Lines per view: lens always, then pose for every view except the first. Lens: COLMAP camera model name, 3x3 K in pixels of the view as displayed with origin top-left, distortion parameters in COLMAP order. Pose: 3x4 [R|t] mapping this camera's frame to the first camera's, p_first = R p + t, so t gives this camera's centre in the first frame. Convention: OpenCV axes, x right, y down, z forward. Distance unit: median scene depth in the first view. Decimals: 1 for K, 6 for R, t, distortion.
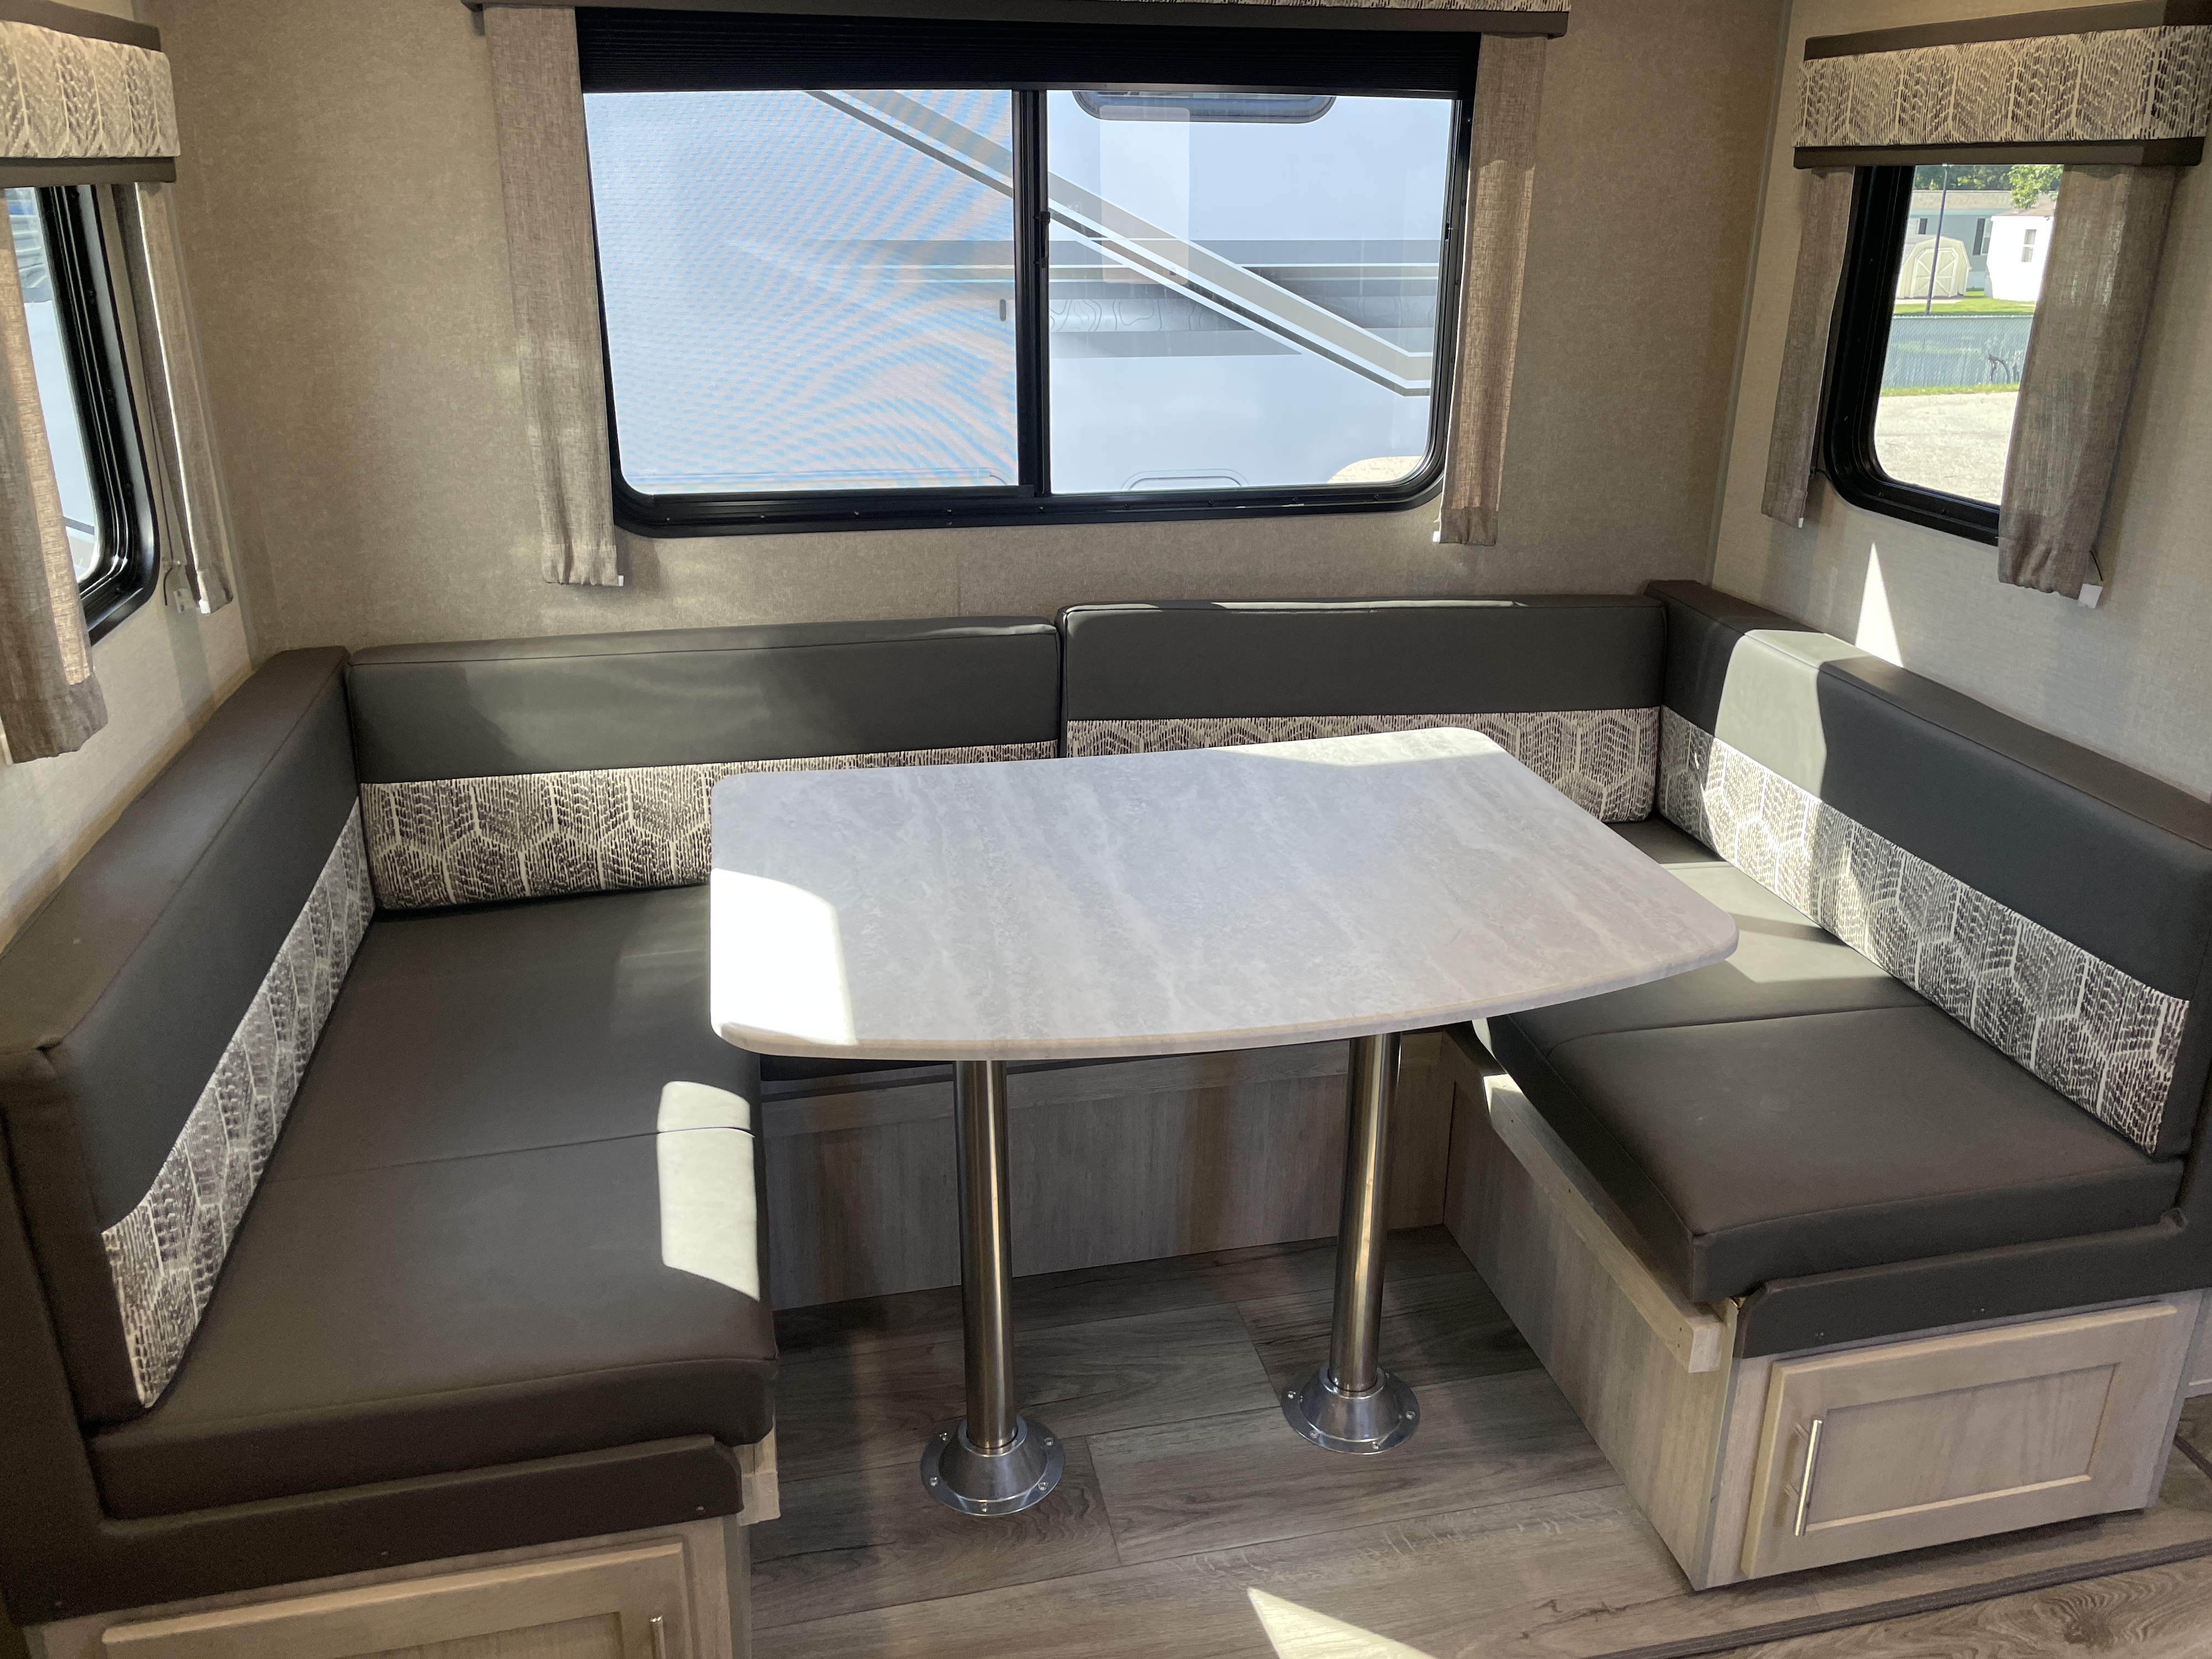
lens RADIAL K [[1694.0, 0, 1106.0], [0, 1694.0, 829.5], [0, 0, 1]] dist [0.097187, -0.133386]
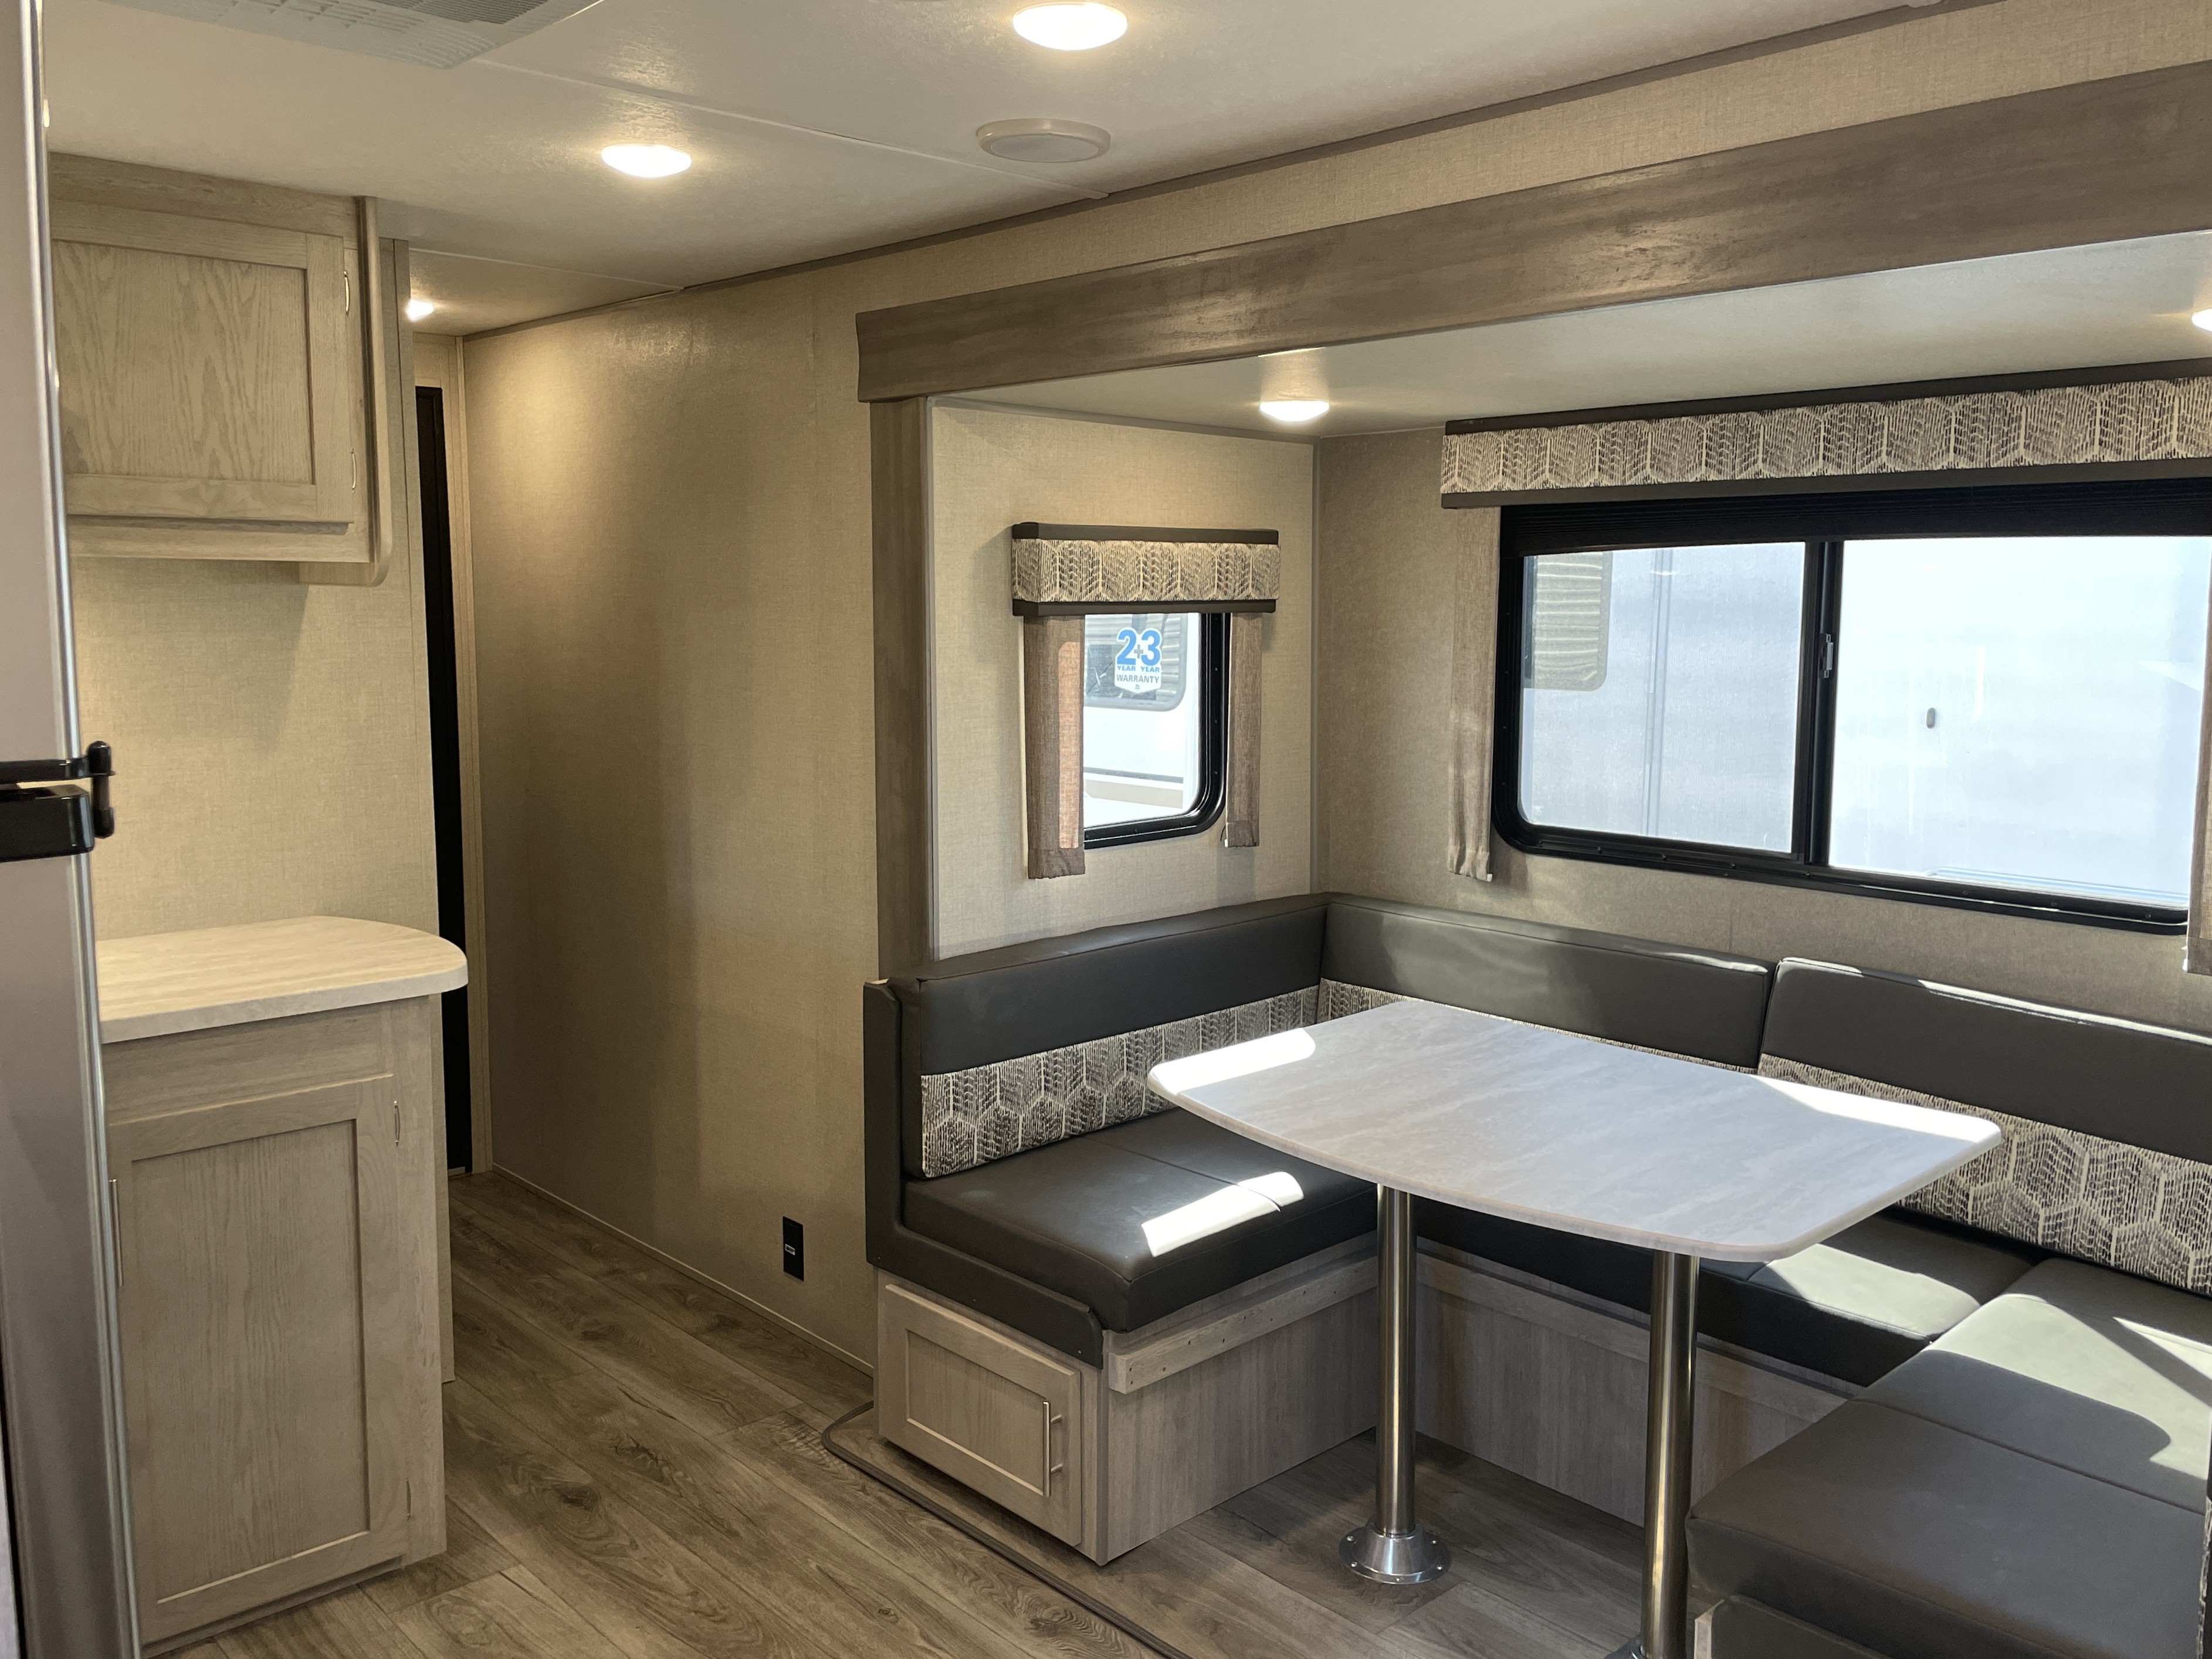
lens RADIAL K [[1802.0, 0, 1070.6], [0, 1802.0, 828.4], [0, 0, 1]] dist [0.064790, -0.105729]
pose [[0.483693, 0.109291, -0.868387, 0.845240], [-0.310542, 0.949051, -0.053529, 0.002329], [0.818294, 0.295563, 0.492989, -0.025878]]
